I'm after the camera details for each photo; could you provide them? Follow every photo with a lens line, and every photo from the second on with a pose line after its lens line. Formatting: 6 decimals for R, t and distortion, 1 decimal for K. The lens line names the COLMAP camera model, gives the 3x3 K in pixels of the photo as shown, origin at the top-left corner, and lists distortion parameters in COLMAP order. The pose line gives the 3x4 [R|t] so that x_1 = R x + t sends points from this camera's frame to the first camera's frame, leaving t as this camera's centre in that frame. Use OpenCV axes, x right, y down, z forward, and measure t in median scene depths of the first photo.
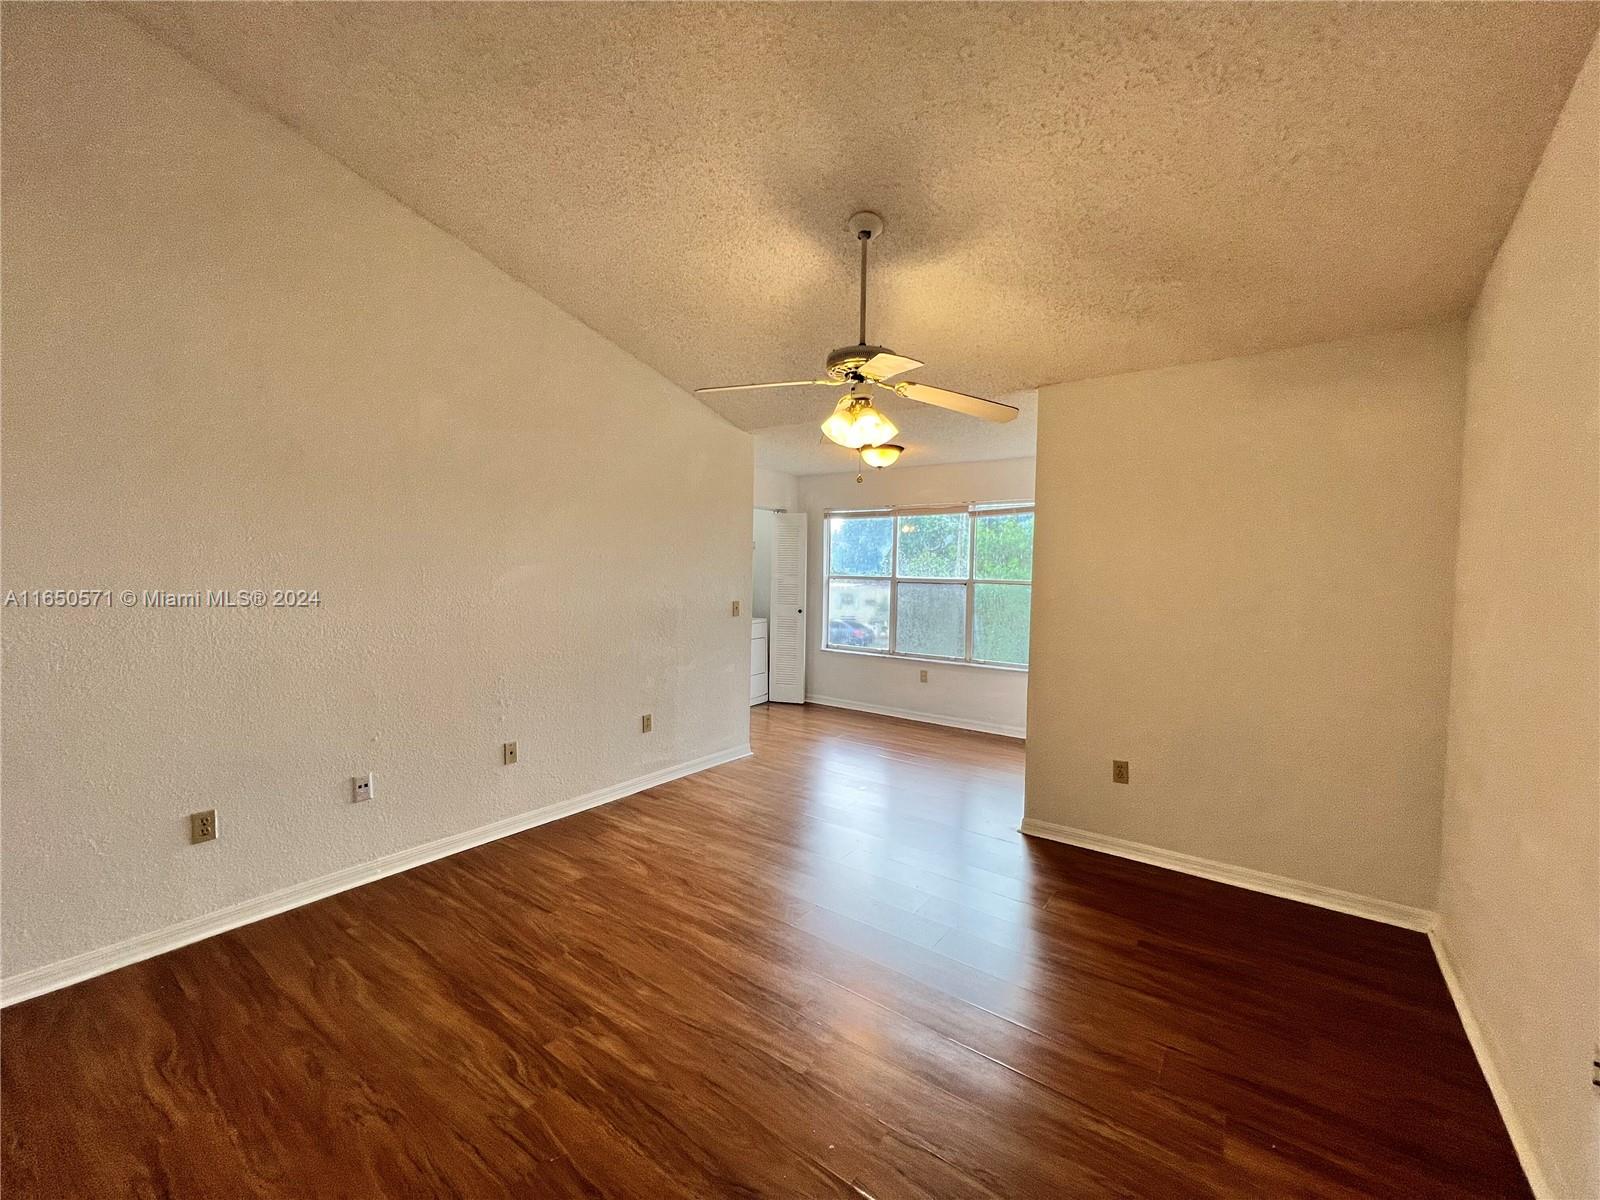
lens RADIAL K [[641.6, 0, 796.3], [0, 641.6, 593.1], [0, 0, 1]] dist [-0.003579, 0.001208]
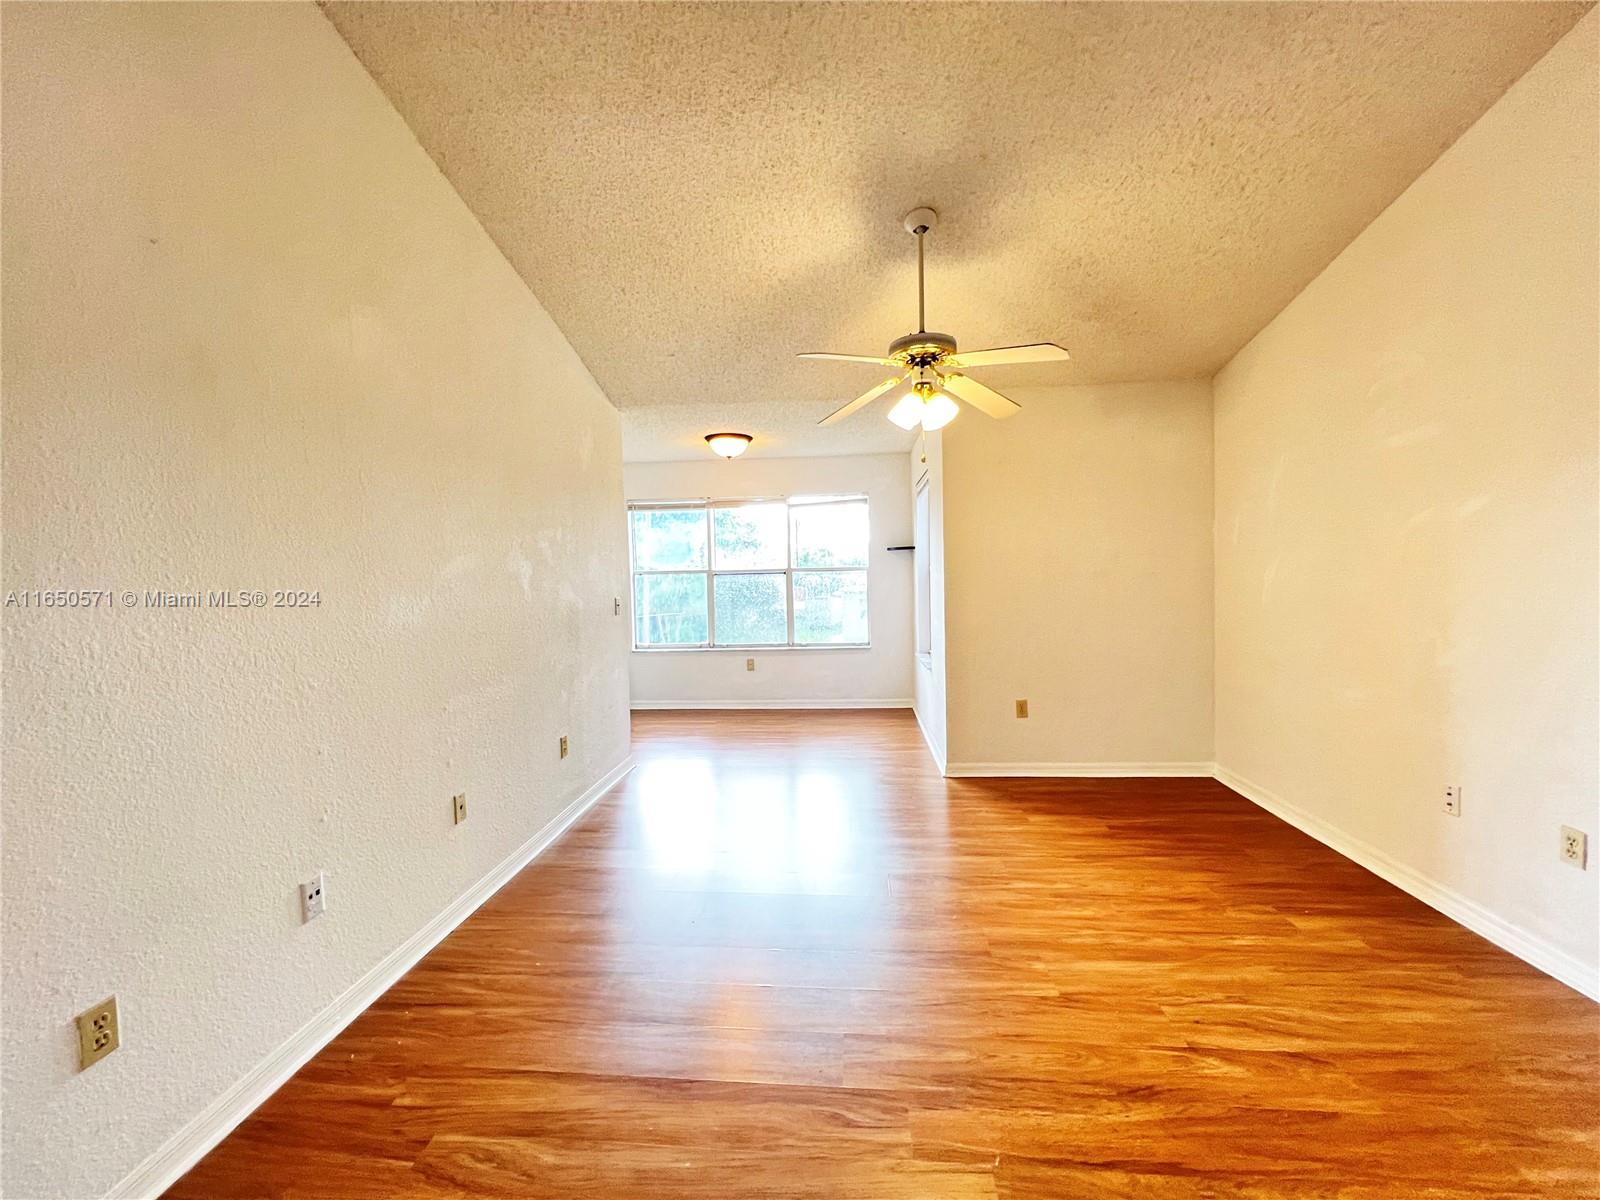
lens RADIAL K [[641.6, 0, 796.7], [0, 641.6, 592.1], [0, 0, 1]] dist [-0.003579, 0.001208]
pose [[0.851367, -0.054481, 0.521733, -0.360279], [0.058044, 0.998269, 0.009526, 0.011569], [-0.521349, 0.022173, 0.853055, 0.116062]]
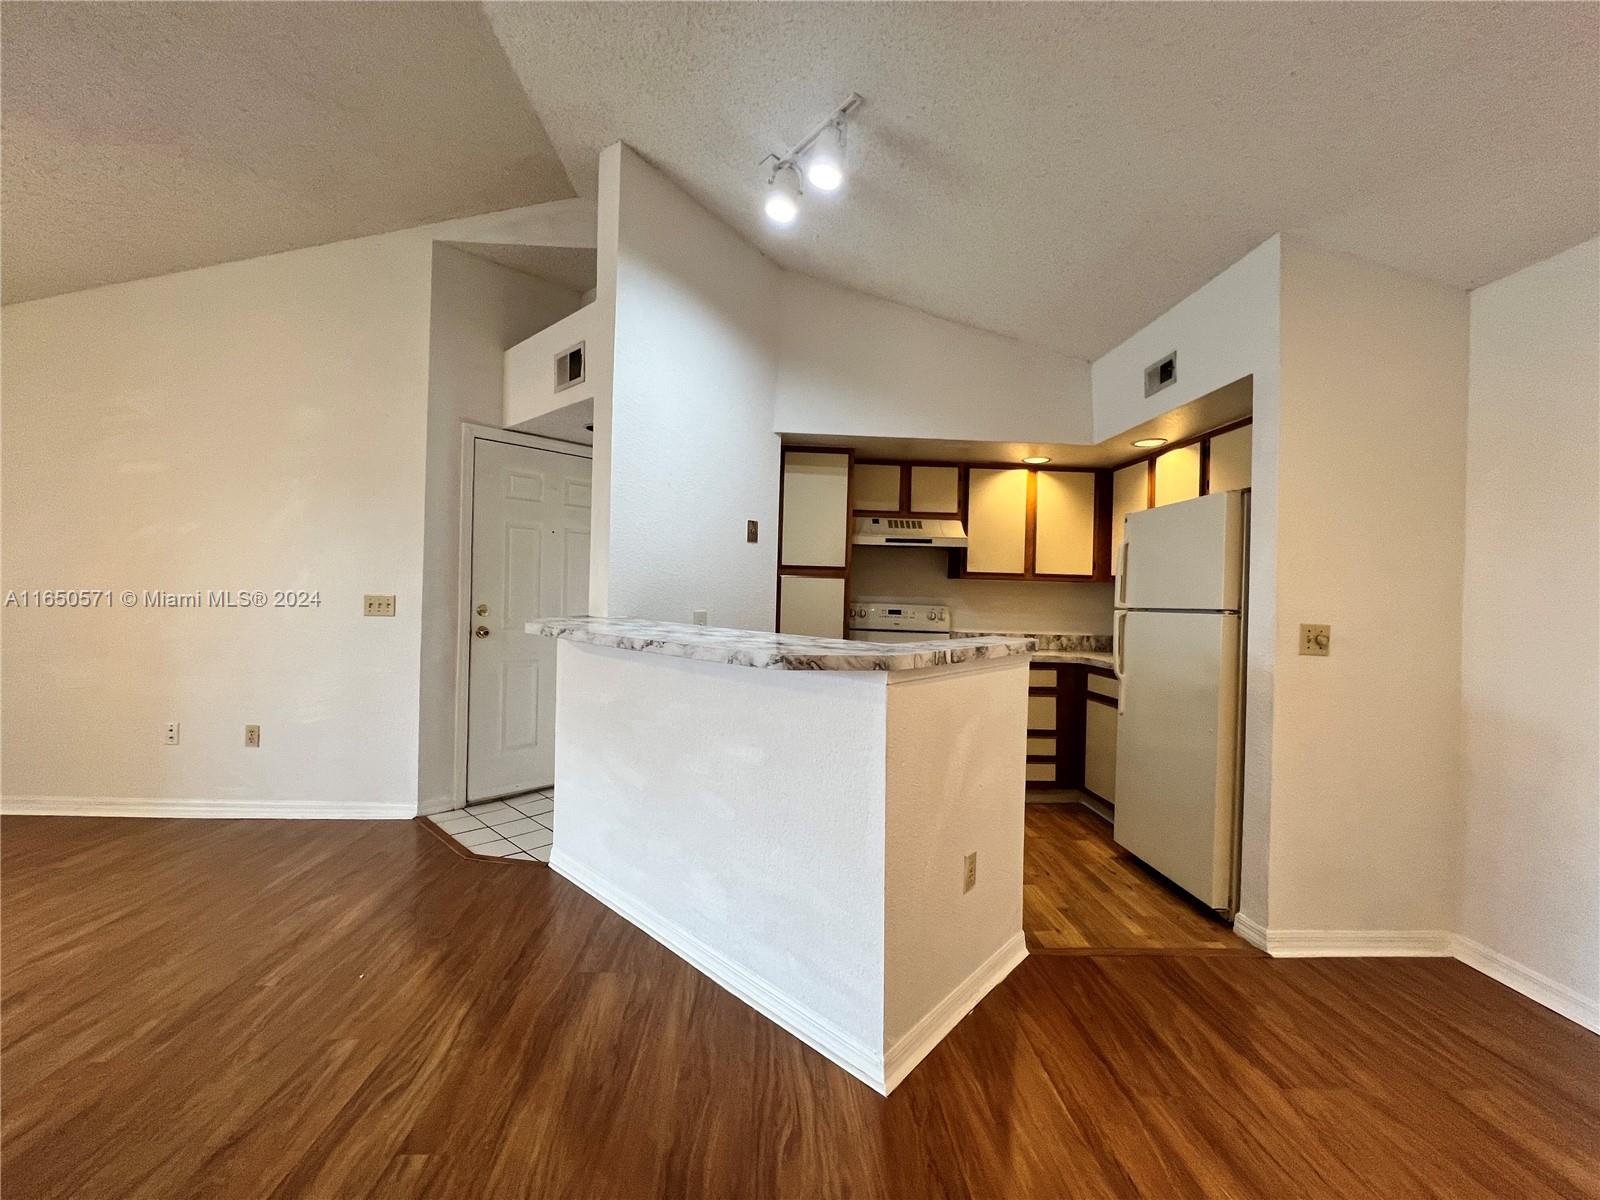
lens RADIAL K [[635.9, 0, 797.8], [0, 635.9, 594.1], [0, 0, 1]] dist [-0.002499, 0.000582]
pose [[-0.623570, -0.038040, 0.780841, -0.650862], [-0.009221, 0.999104, 0.041308, 0.020305], [-0.781713, 0.018558, -0.623362, 0.178008]]
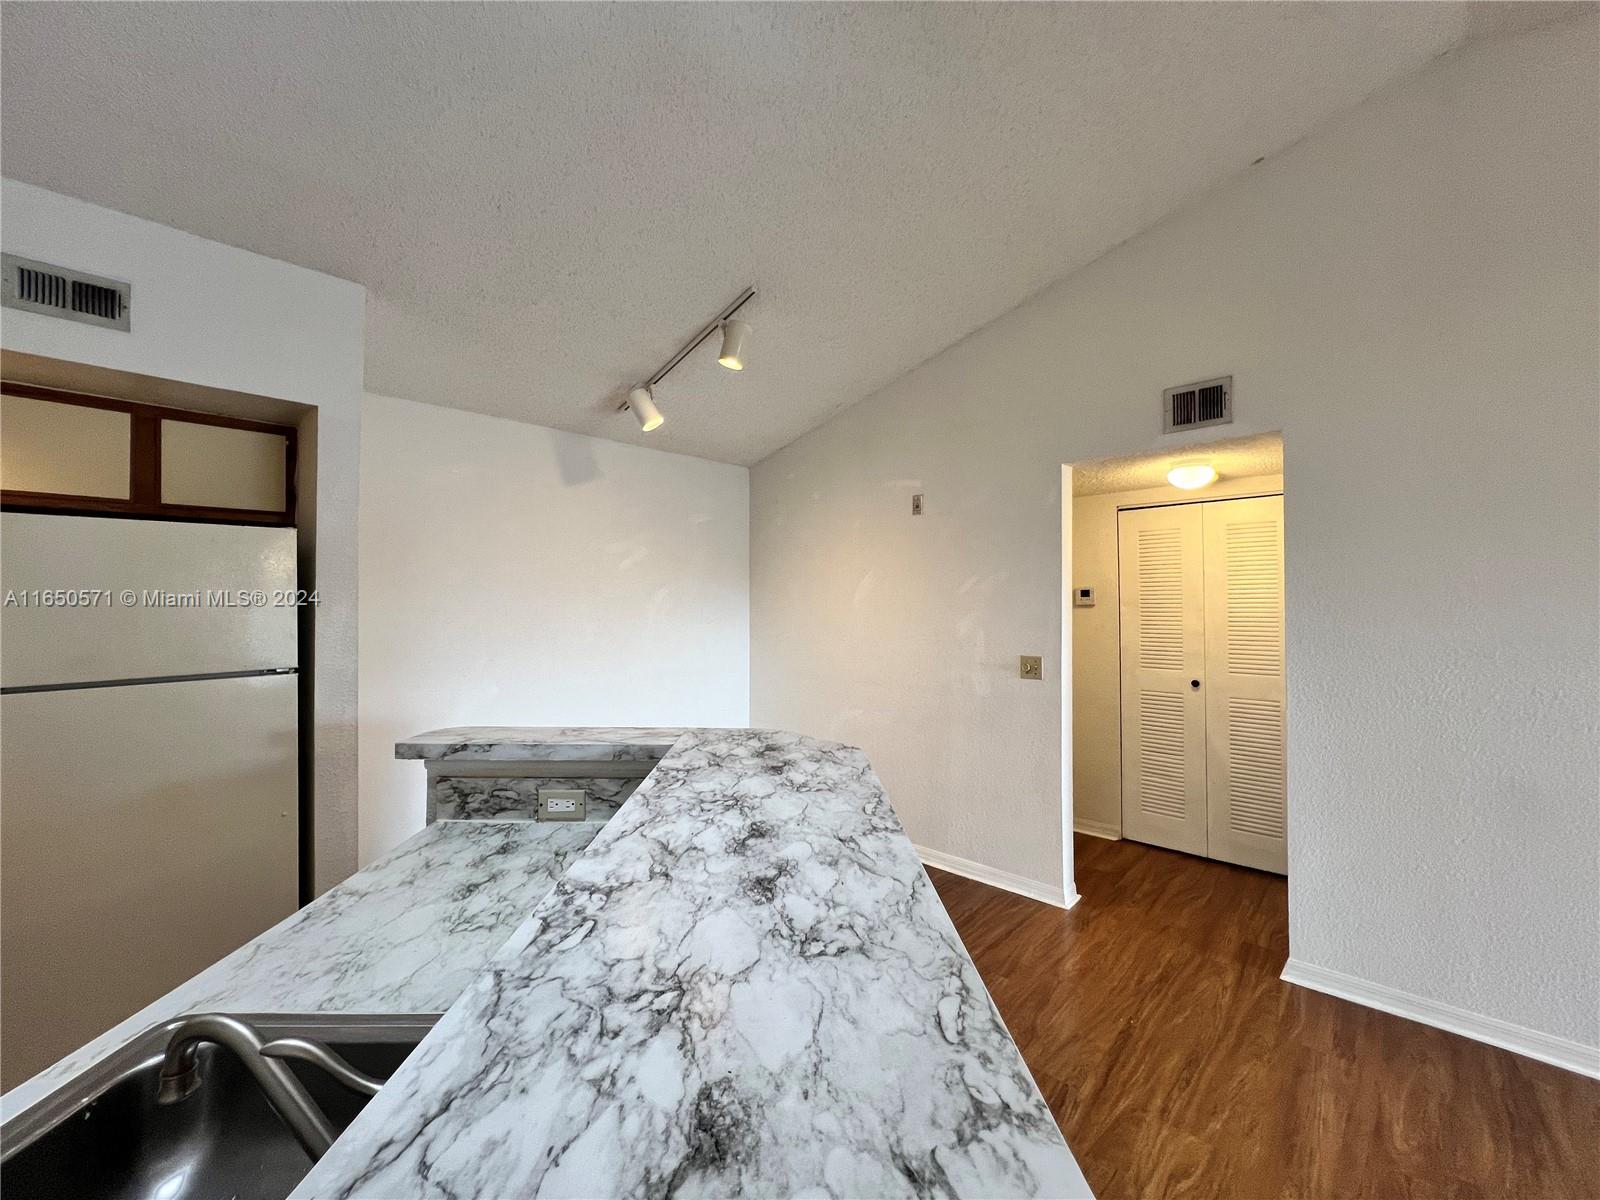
lens RADIAL K [[641.6, 0, 796.3], [0, 641.6, 592.8], [0, 0, 1]] dist [-0.003579, 0.001208]
pose [[-0.125739, -0.035253, -0.991437, -0.027984], [-0.041750, 0.998671, -0.030215, -0.004079], [0.991184, 0.037594, -0.127044, -0.026064]]
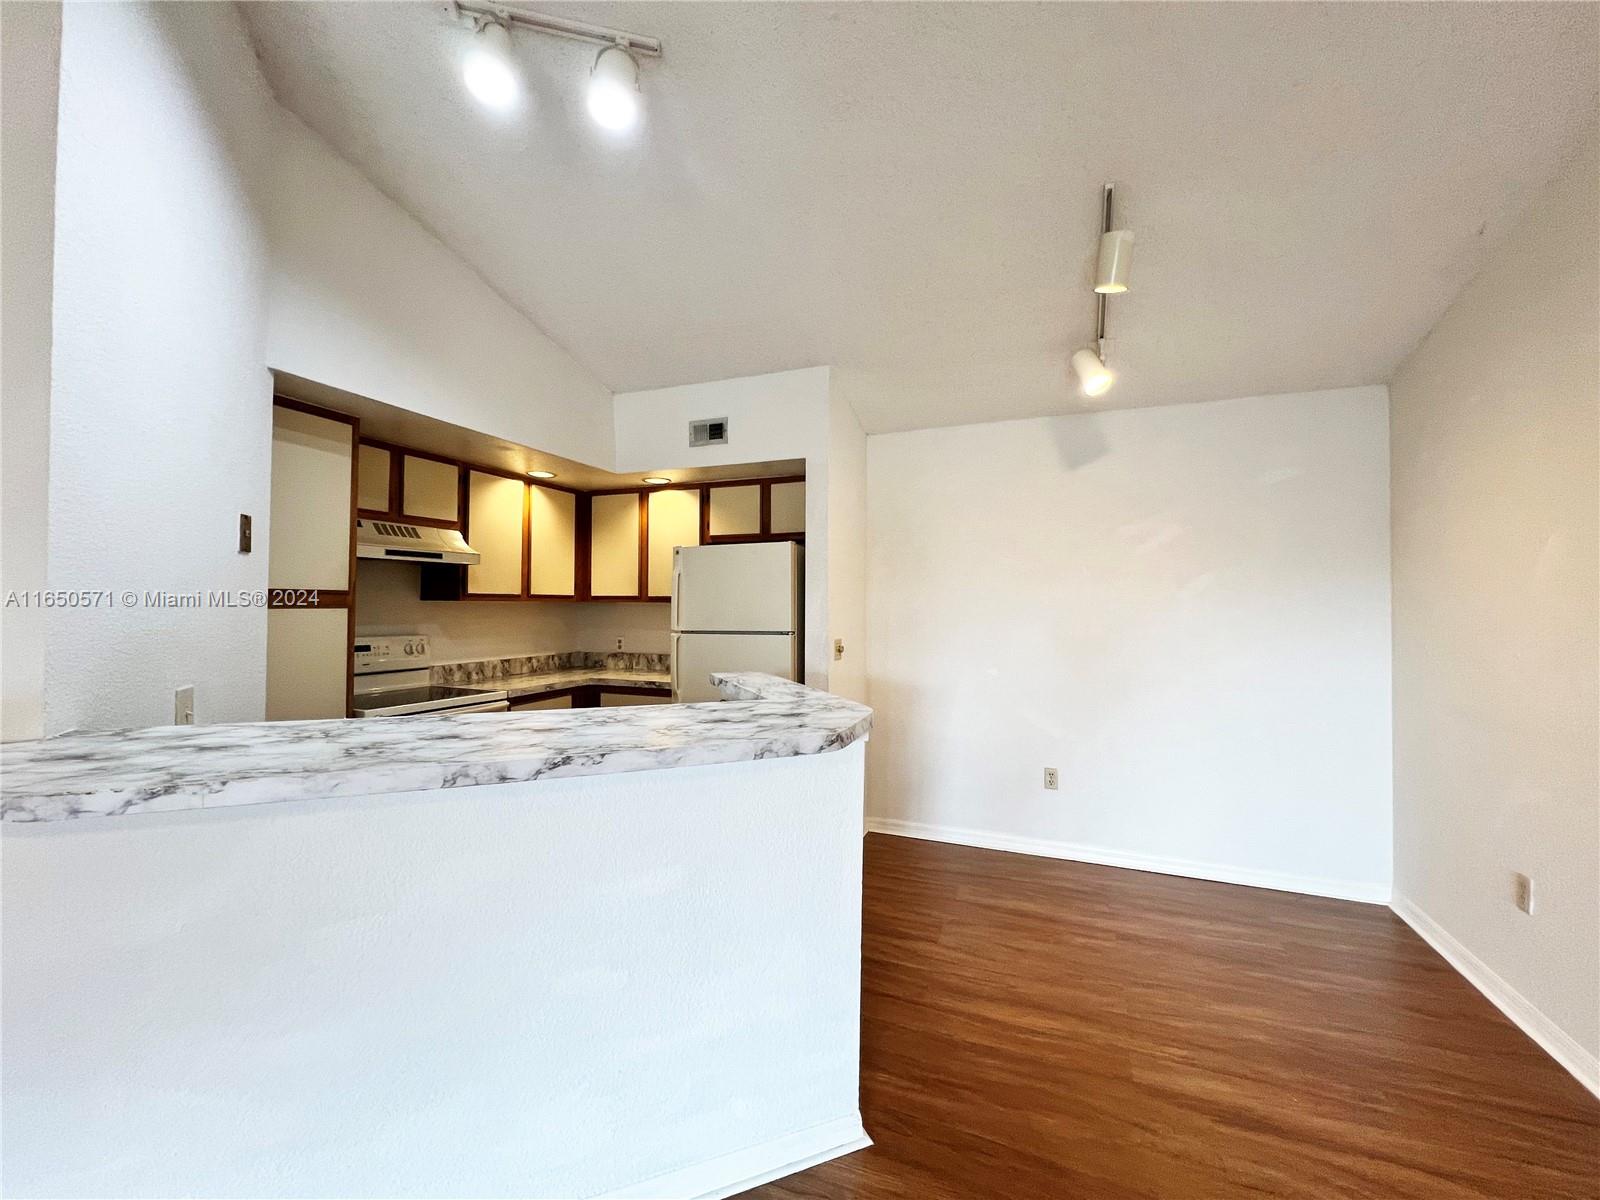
lens RADIAL K [[641.6, 0, 796.0], [0, 641.6, 593.4], [0, 0, 1]] dist [-0.003579, 0.001208]
pose [[-0.968860, -0.031340, -0.245619, -0.277539], [-0.036477, 0.999200, 0.016393, -0.003118], [0.244908, 0.024842, -0.969228, 0.258678]]
